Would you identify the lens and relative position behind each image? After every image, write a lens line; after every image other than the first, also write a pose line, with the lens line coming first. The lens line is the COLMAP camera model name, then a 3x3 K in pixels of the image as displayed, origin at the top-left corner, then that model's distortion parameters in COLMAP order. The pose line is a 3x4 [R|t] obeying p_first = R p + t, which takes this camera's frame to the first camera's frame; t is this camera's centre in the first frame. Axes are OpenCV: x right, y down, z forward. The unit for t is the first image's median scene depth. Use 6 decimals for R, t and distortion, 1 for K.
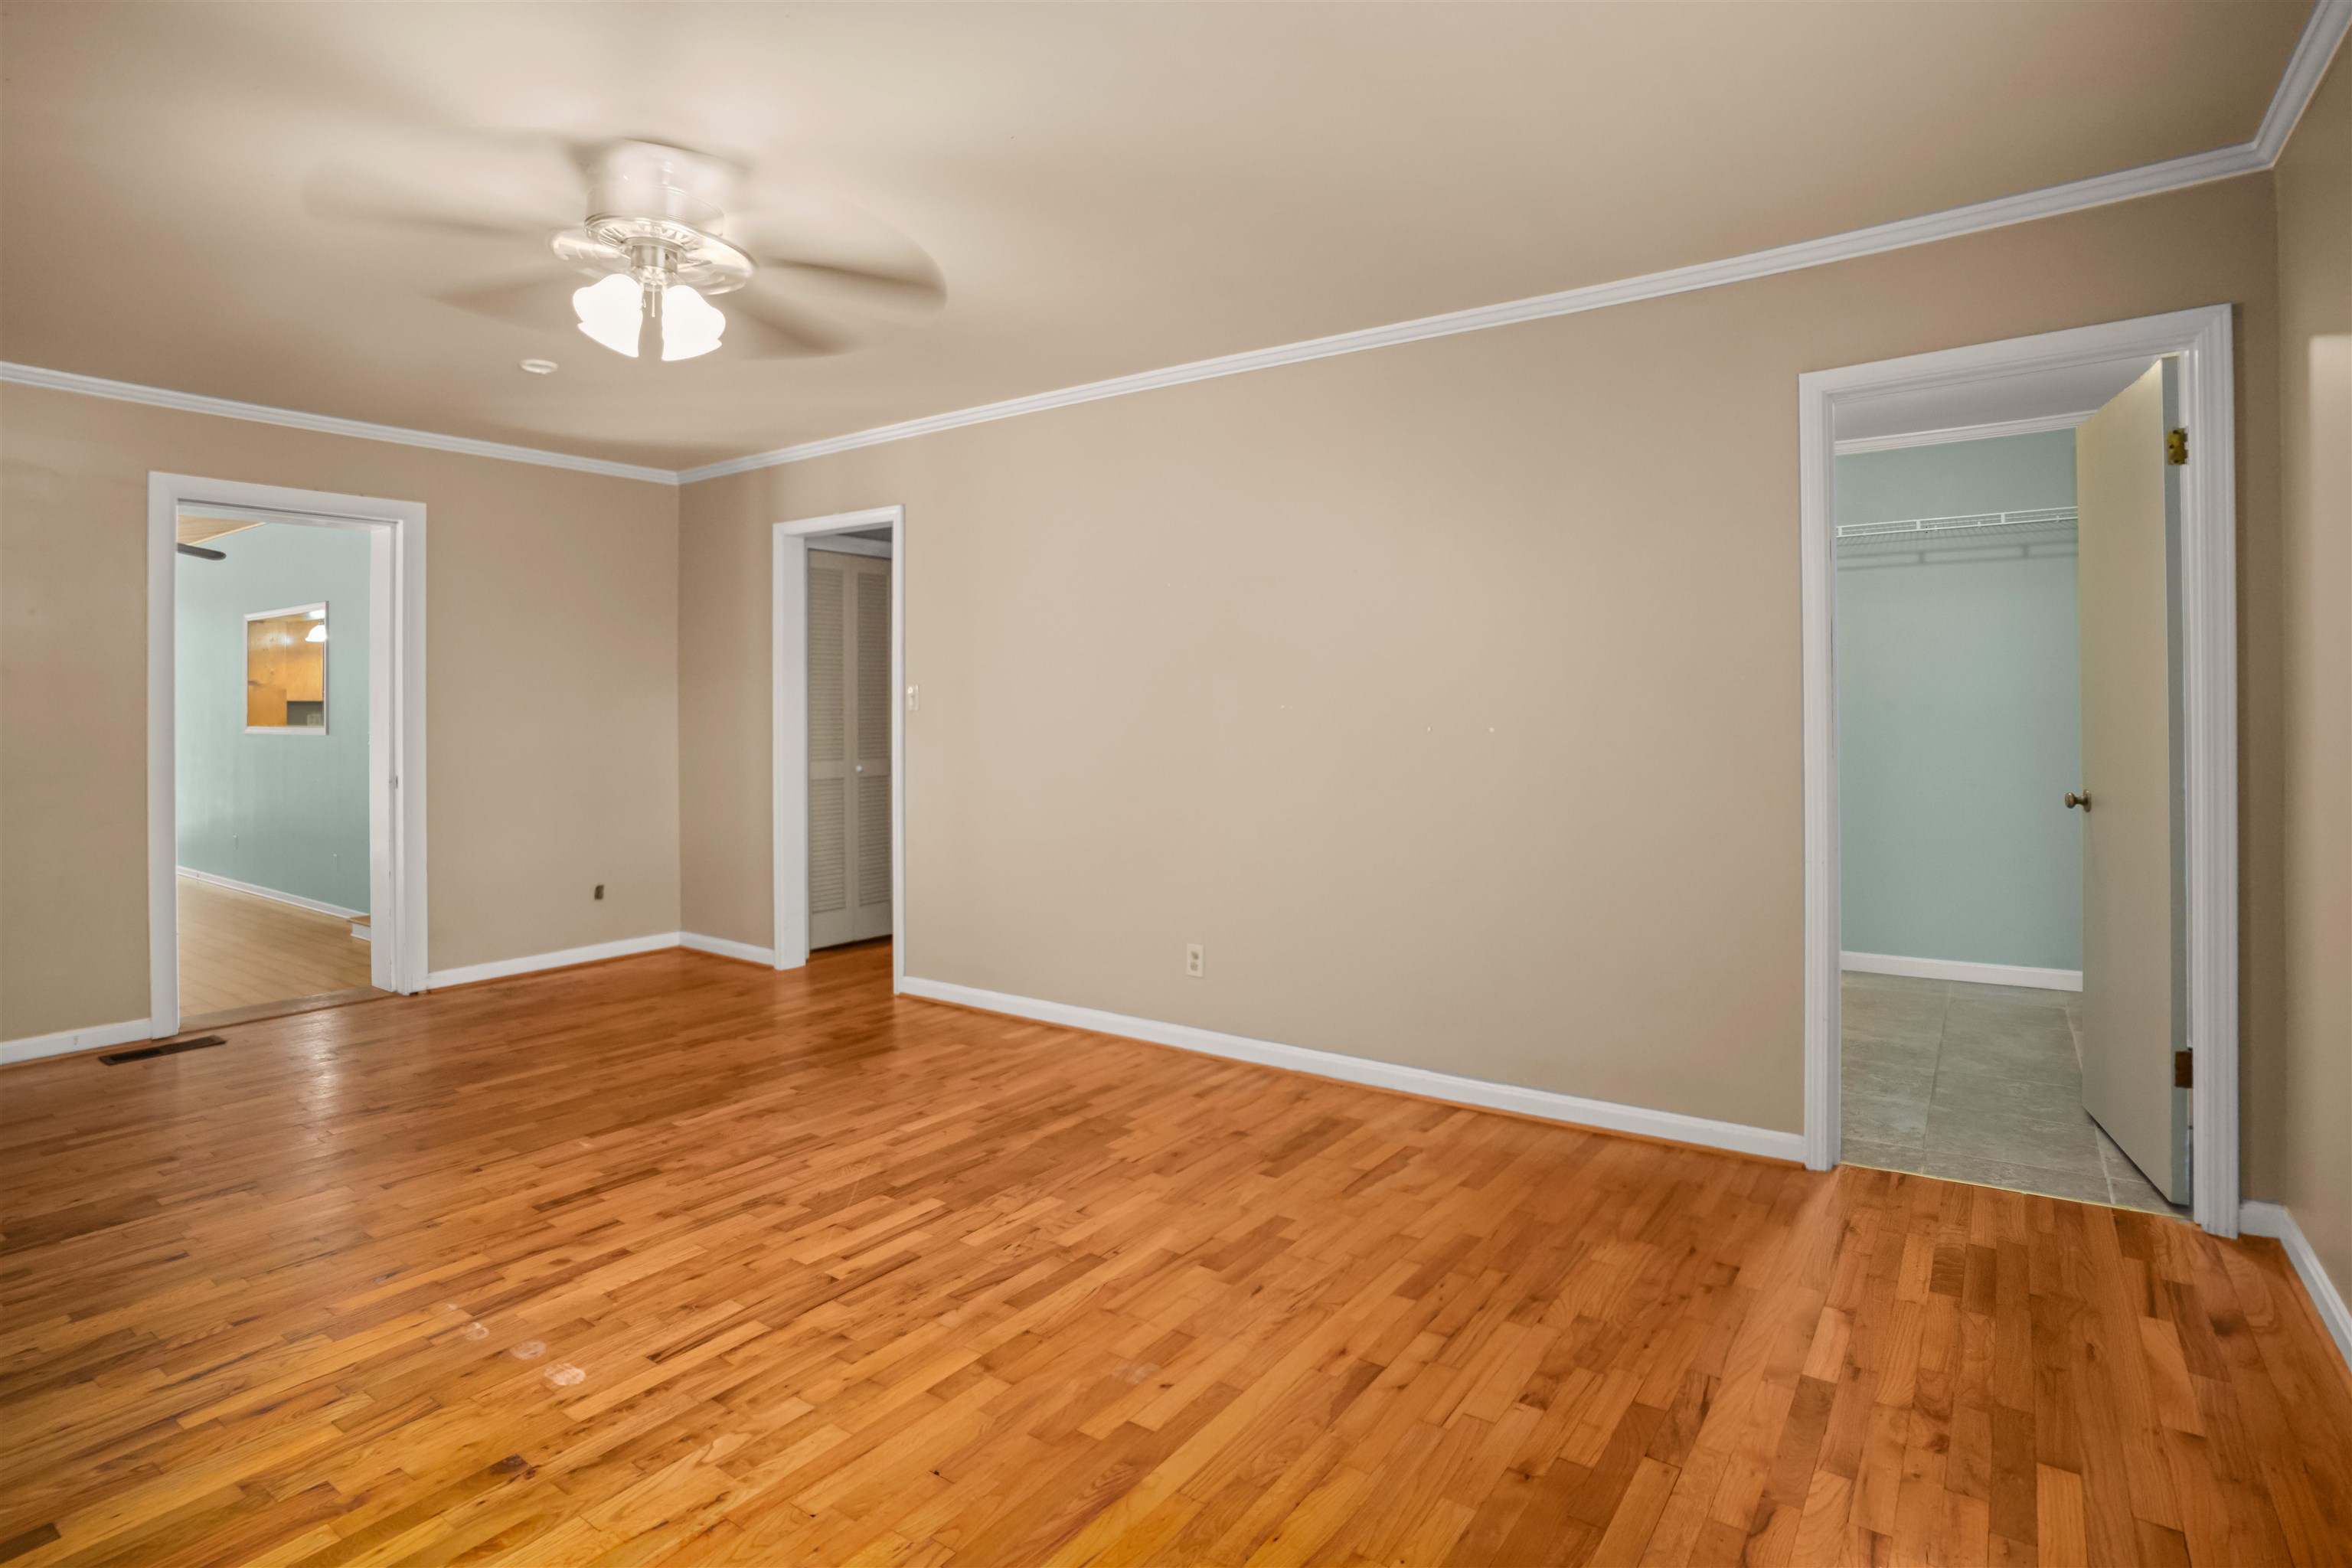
lens RADIAL K [[1135.8, 0, 1184.4], [0, 1135.8, 736.4], [0, 0, 1]] dist [-0.001840, -0.000311]
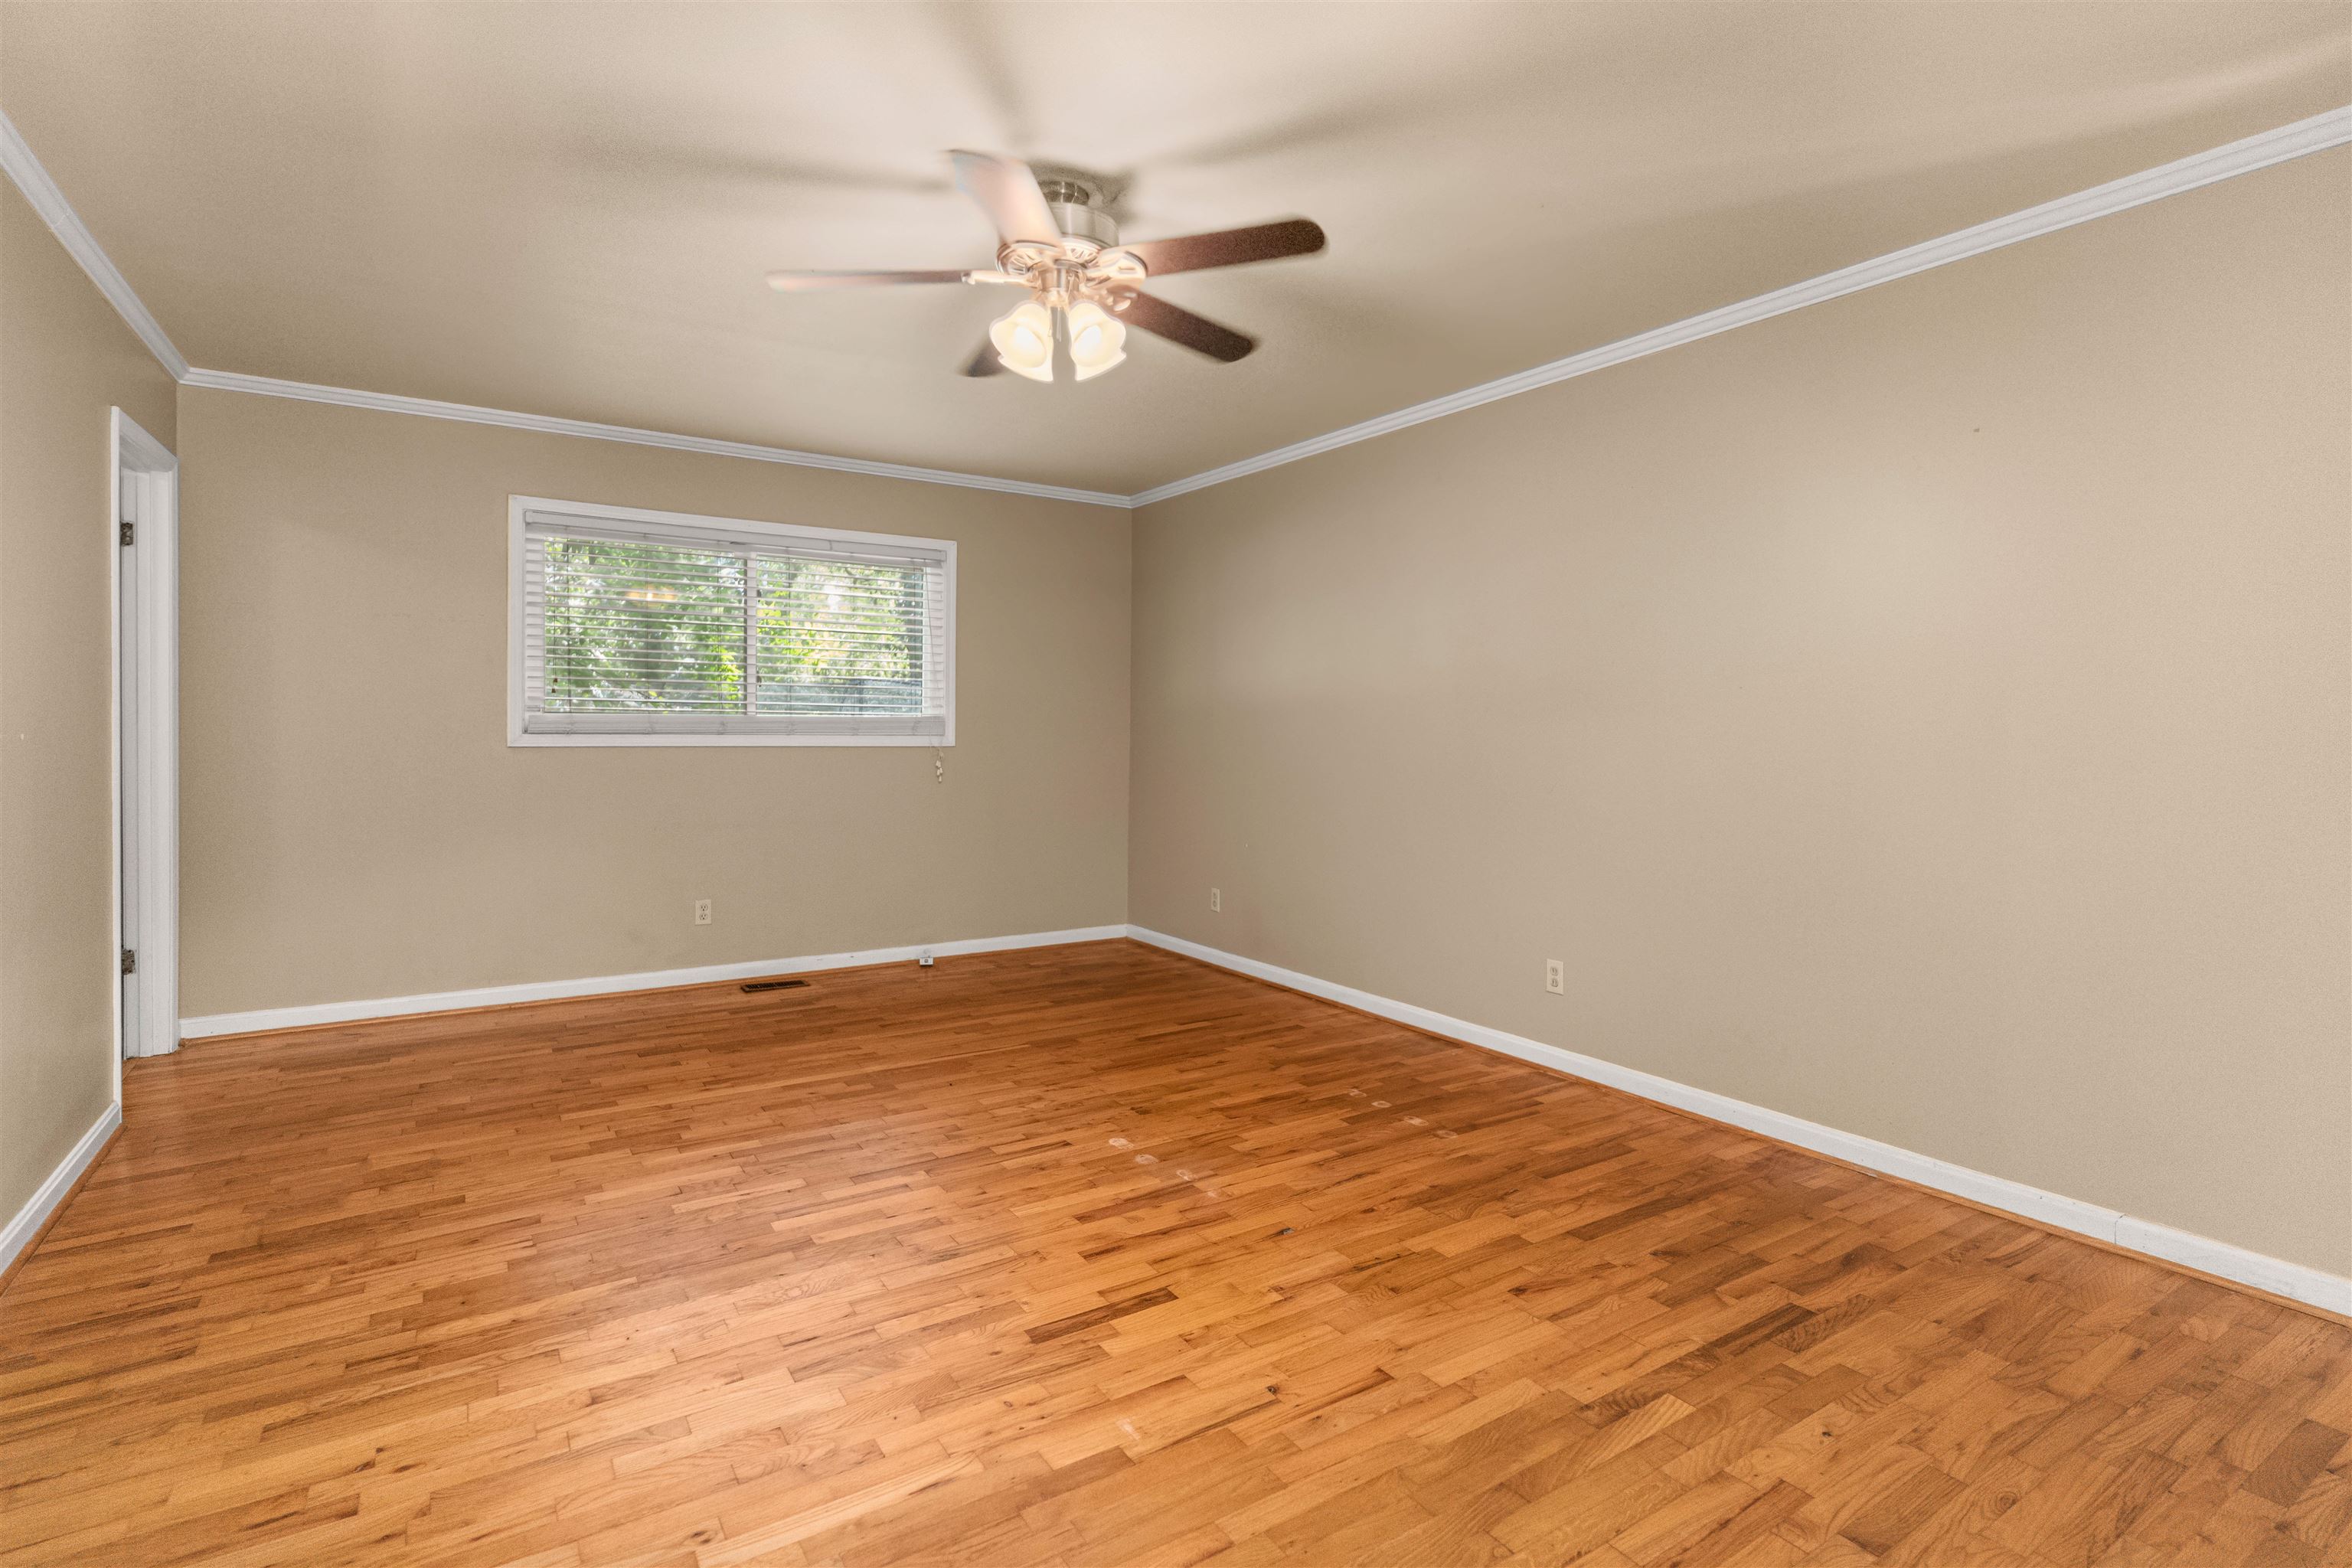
lens RADIAL K [[1135.8, 0, 1184.4], [0, 1135.8, 736.4], [0, 0, 1]] dist [-0.001840, -0.000311]
pose [[-0.922916, 0.002707, 0.384993, -1.006117], [0.009230, 0.999843, 0.015096, -0.001251], [-0.384892, 0.017485, -0.922796, 1.960265]]
